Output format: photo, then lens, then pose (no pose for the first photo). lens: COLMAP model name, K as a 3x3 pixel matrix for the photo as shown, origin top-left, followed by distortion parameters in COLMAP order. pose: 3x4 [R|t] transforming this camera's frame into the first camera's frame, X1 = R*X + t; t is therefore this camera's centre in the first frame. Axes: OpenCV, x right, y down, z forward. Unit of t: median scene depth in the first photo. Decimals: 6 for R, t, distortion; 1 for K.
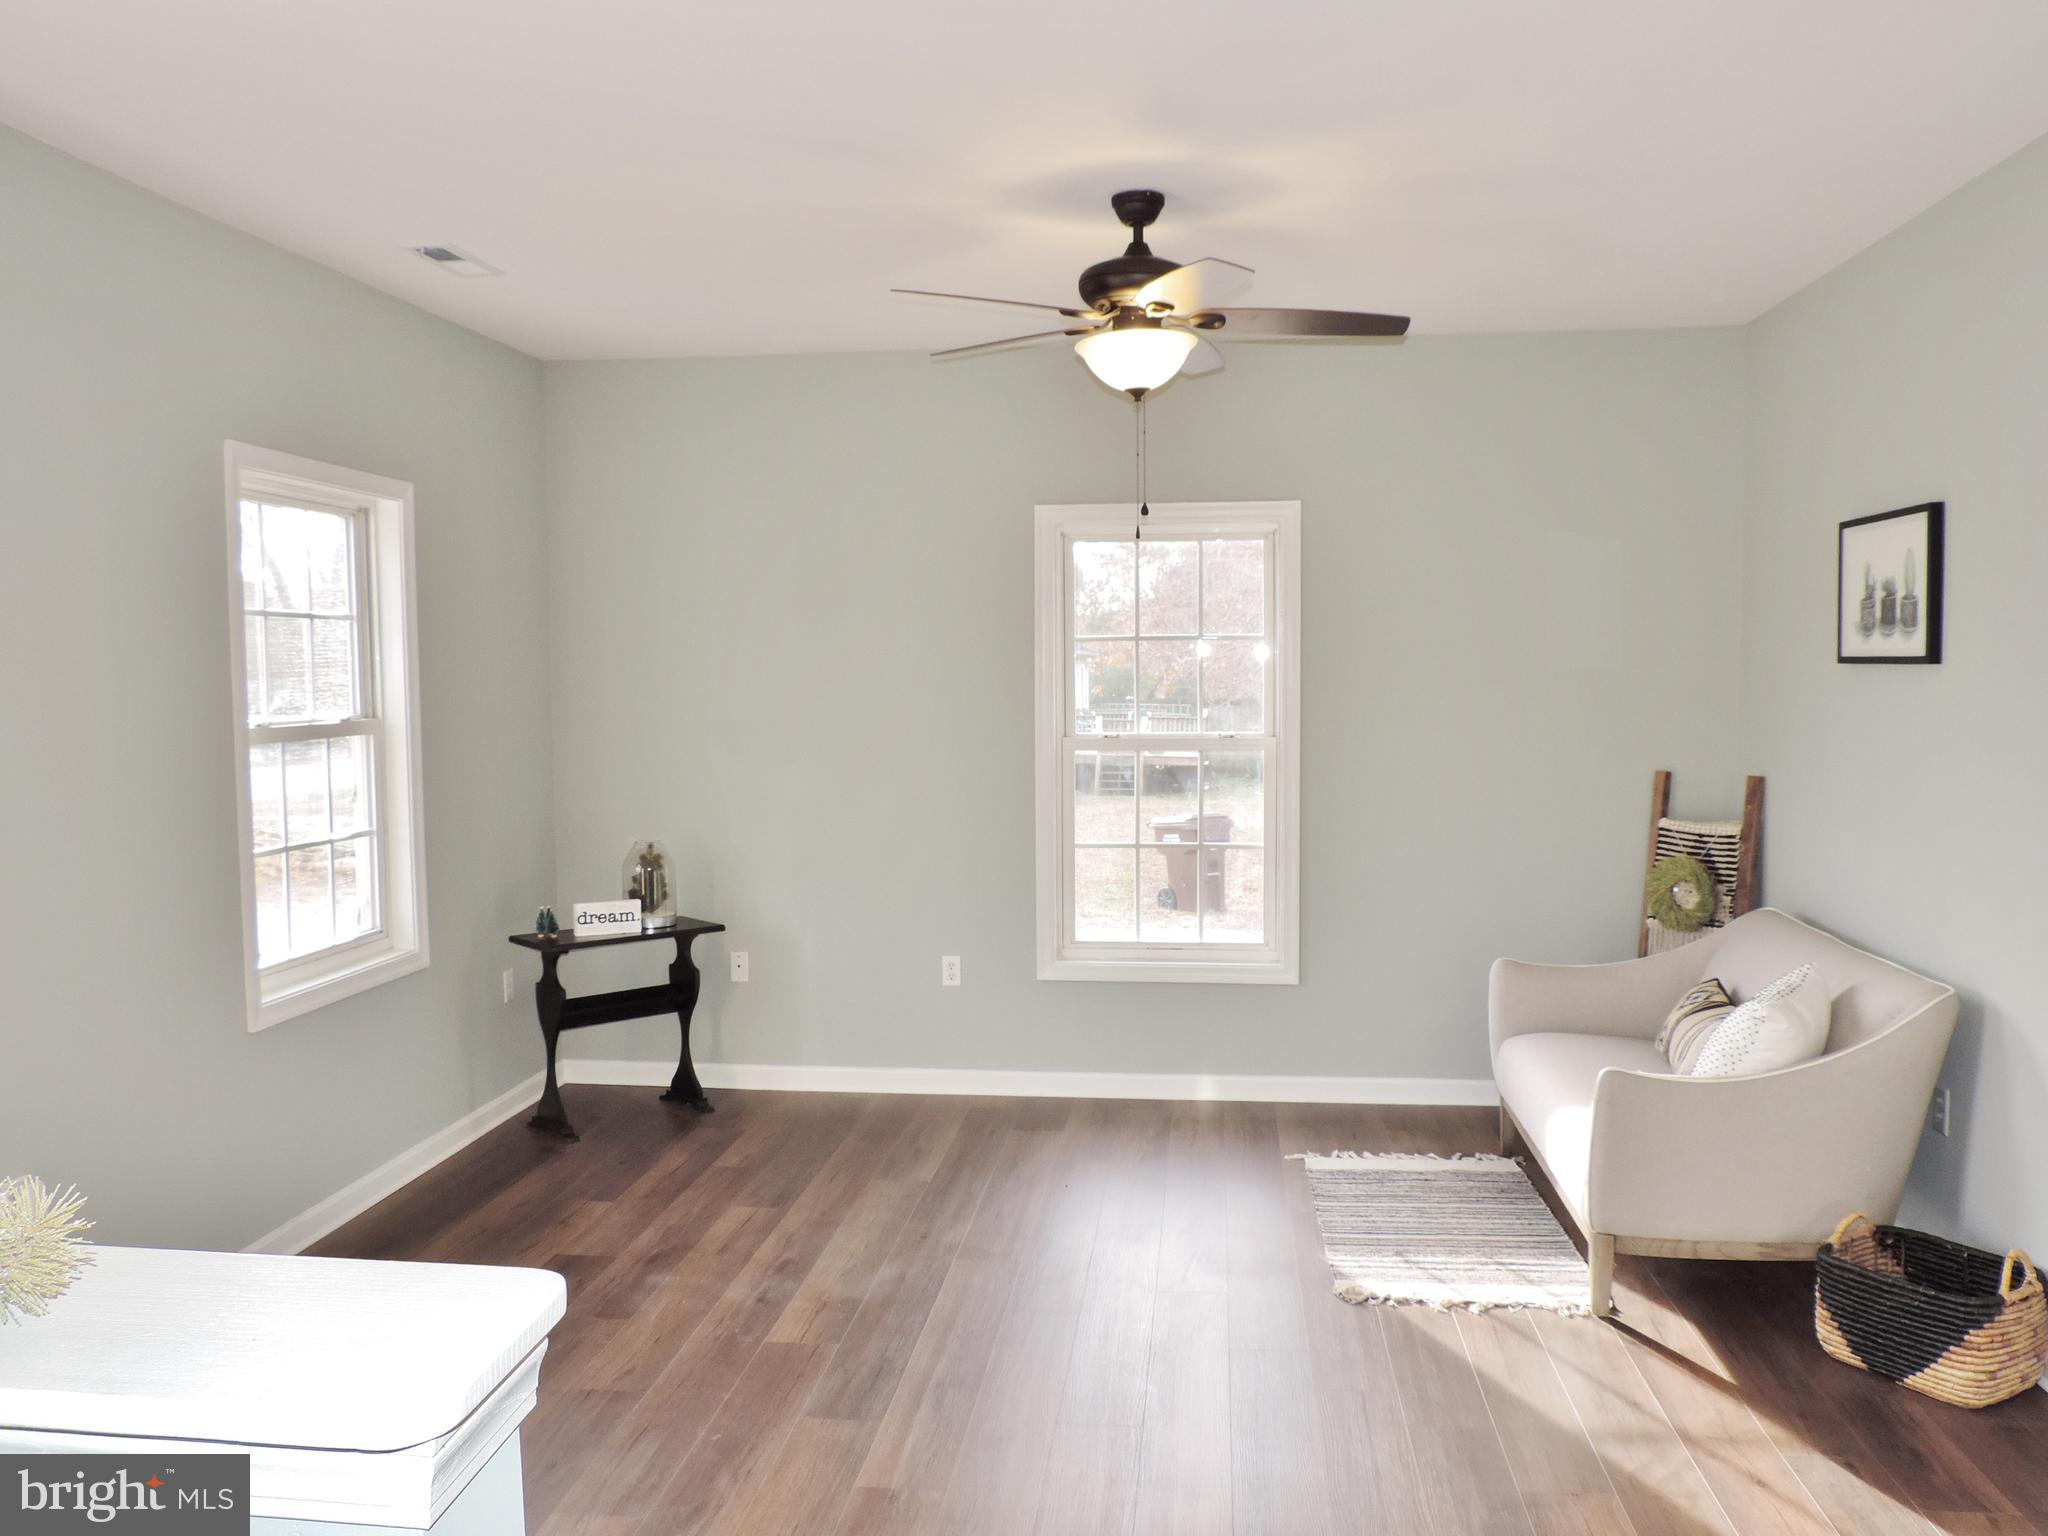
lens RADIAL K [[1614.2, 0, 1032.0], [0, 1614.2, 772.6], [0, 0, 1]] dist [-0.026506, 0.002983]
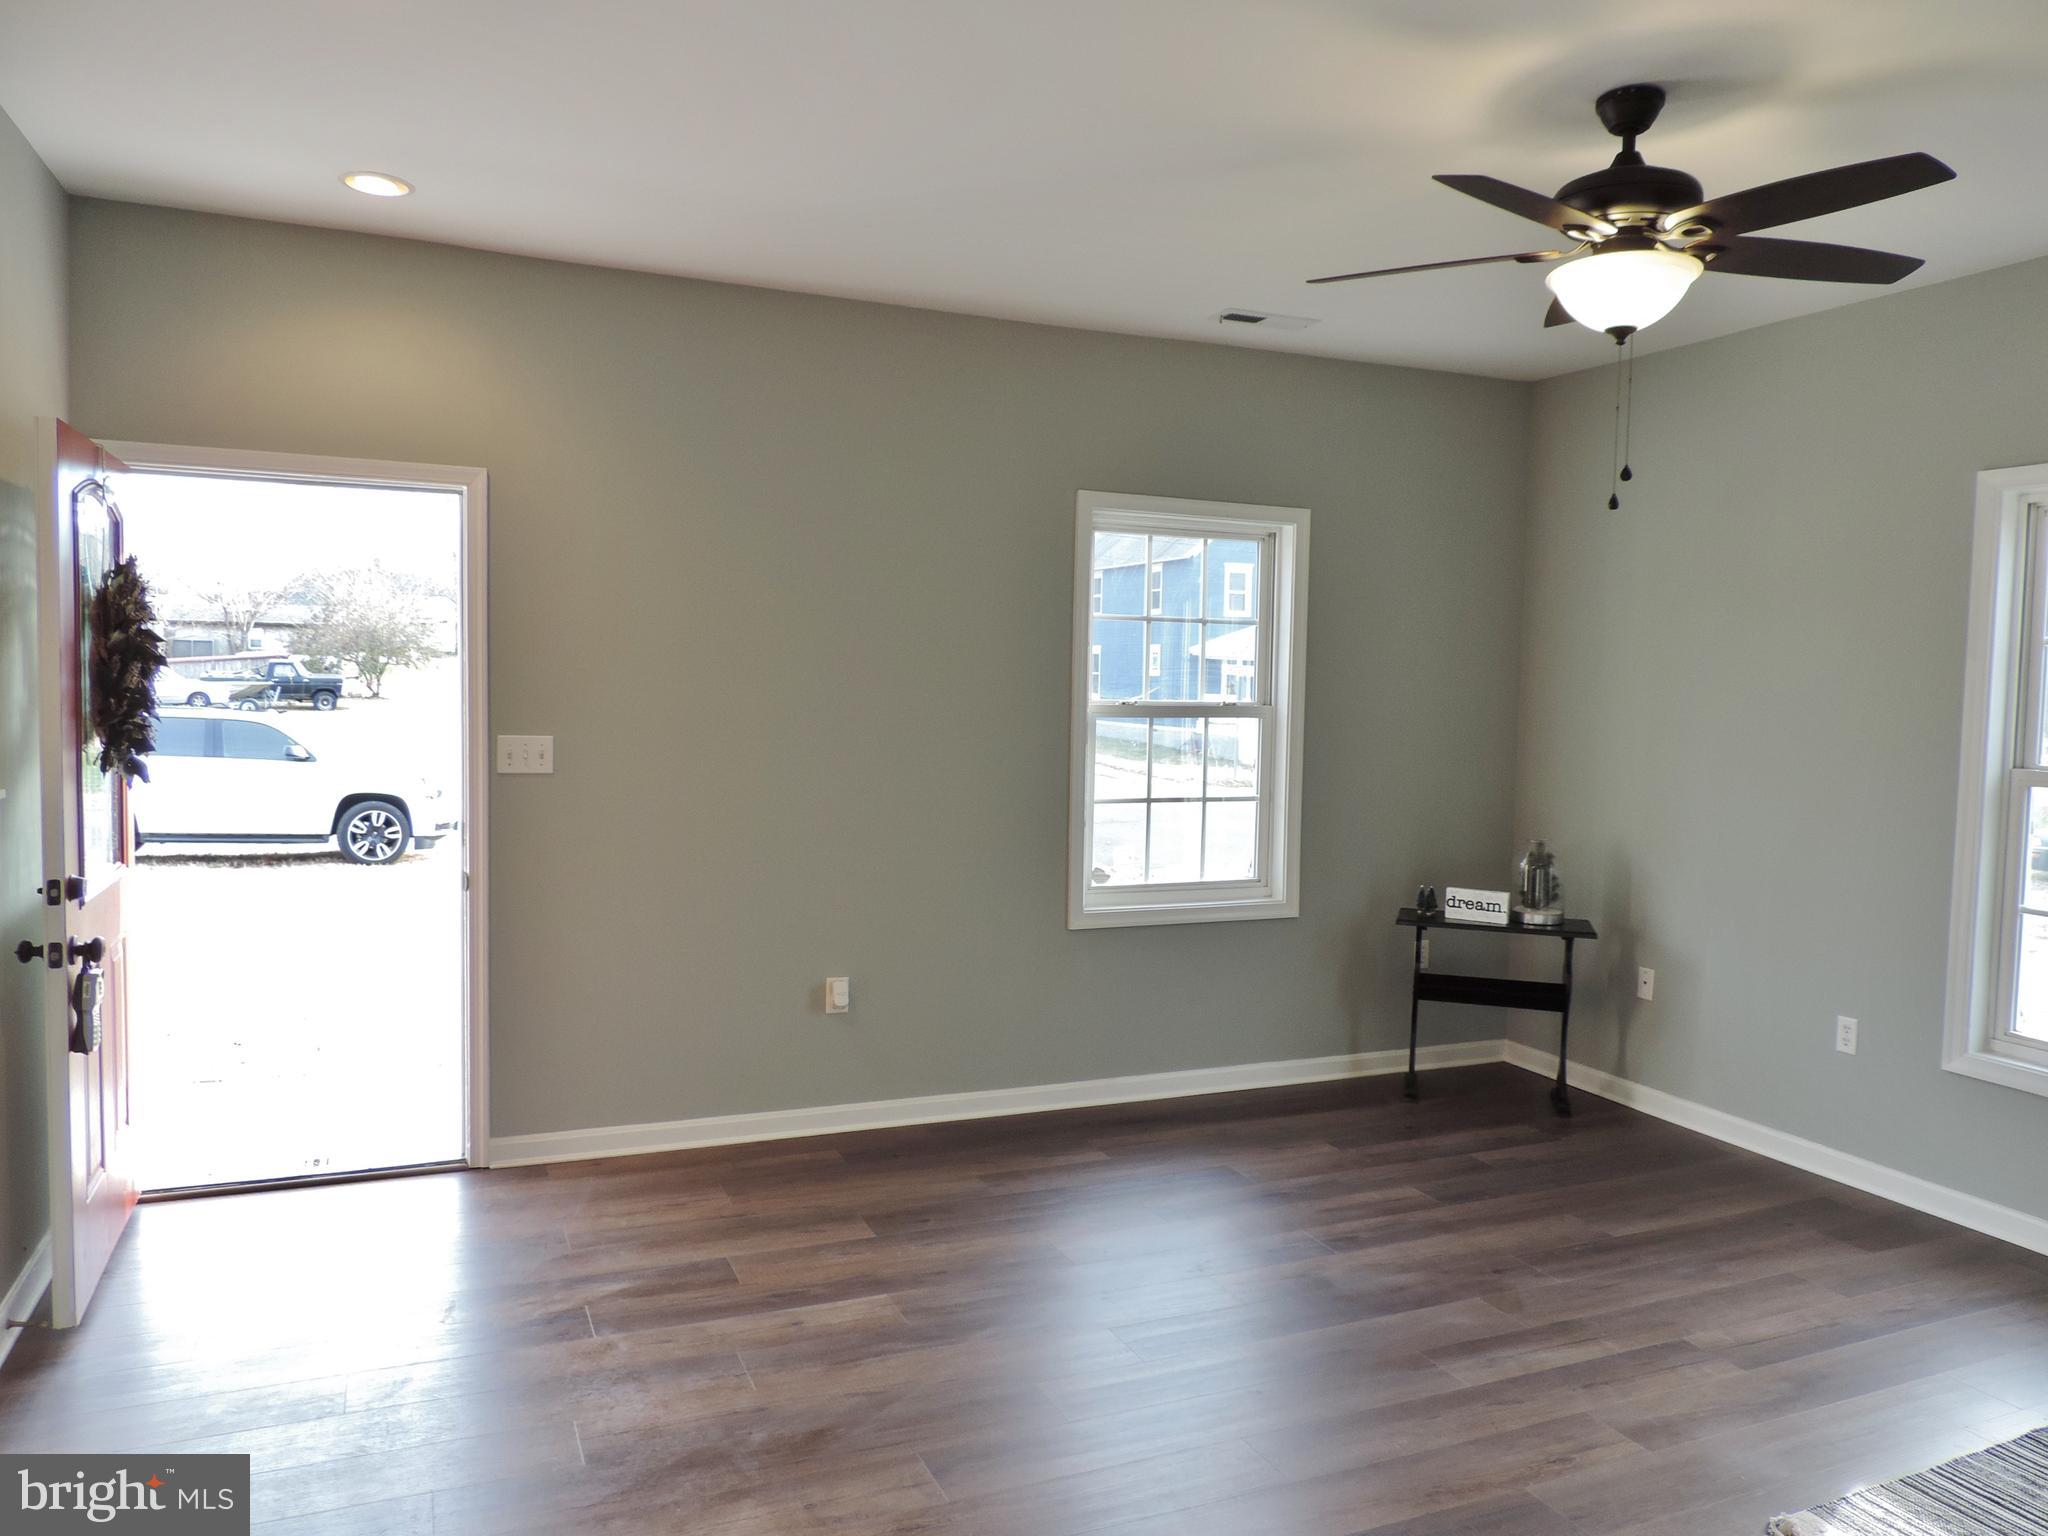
lens RADIAL K [[1455.5, 0, 1035.3], [0, 1455.5, 774.3], [0, 0, 1]] dist [-0.024640, 0.008805]
pose [[0.501800, 0.073168, -0.861883, 0.451157], [-0.078952, 0.996131, 0.038598, -0.010606], [0.861373, 0.048679, 0.505636, 0.291829]]
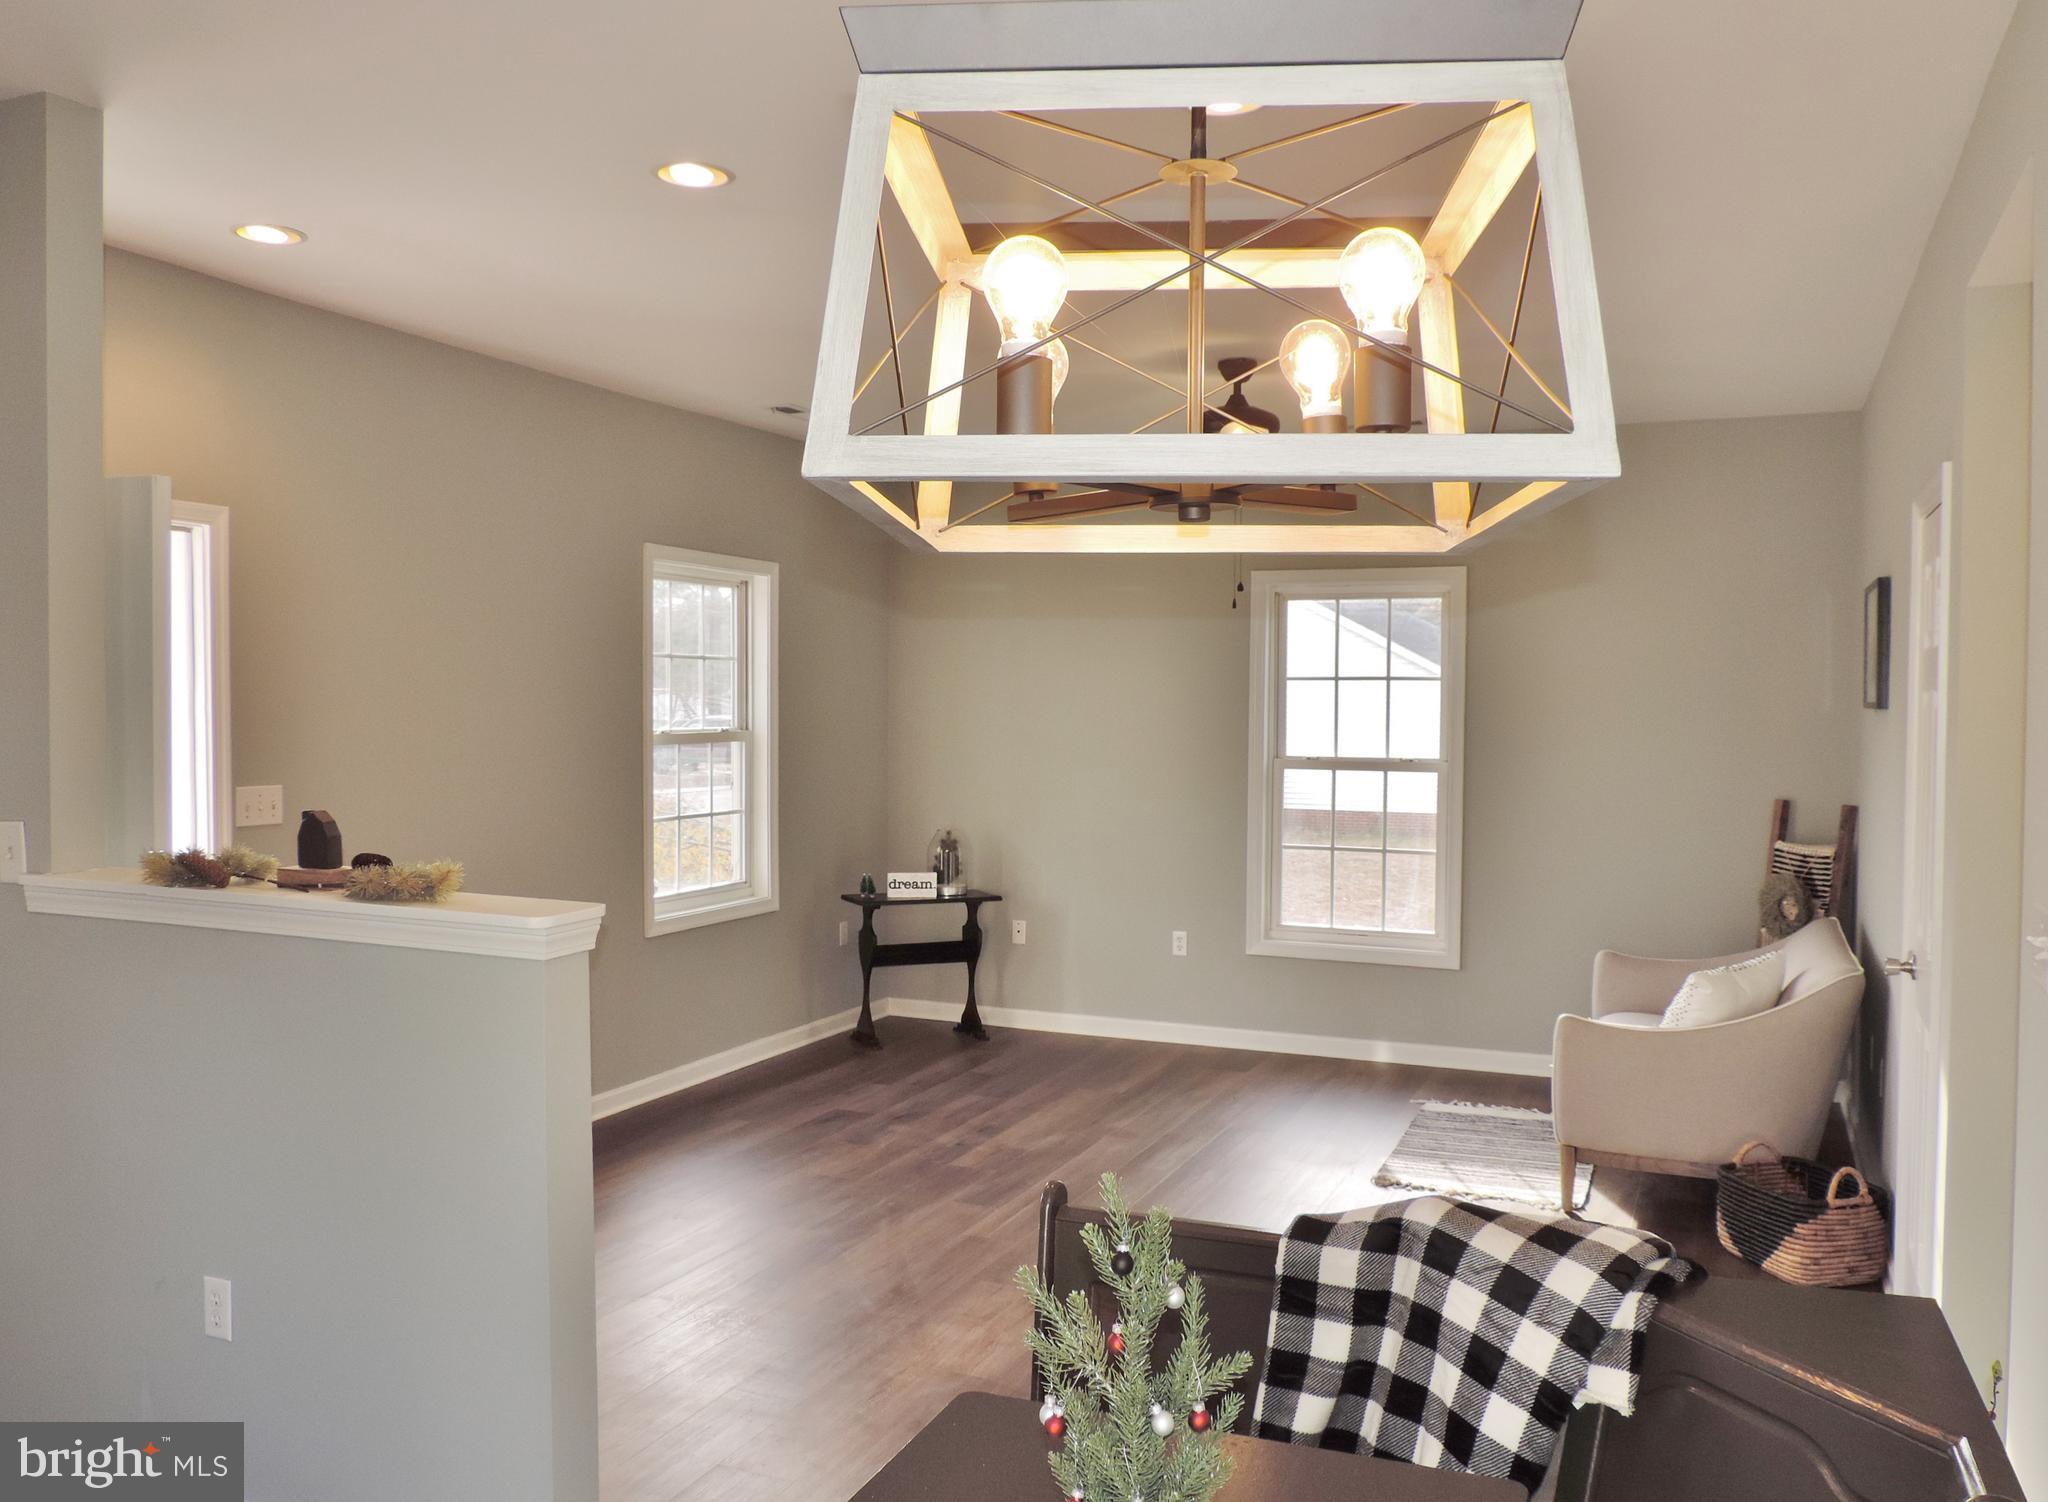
lens RADIAL K [[1656.6, 0, 1023.8], [0, 1656.6, 764.1], [0, 0, 1]] dist [-0.029676, 0.007564]
pose [[0.956408, 0.025944, -0.290878, 0.241584], [-0.032770, 0.999289, -0.018618, 0.014709], [0.290189, 0.027339, 0.956579, -0.308937]]
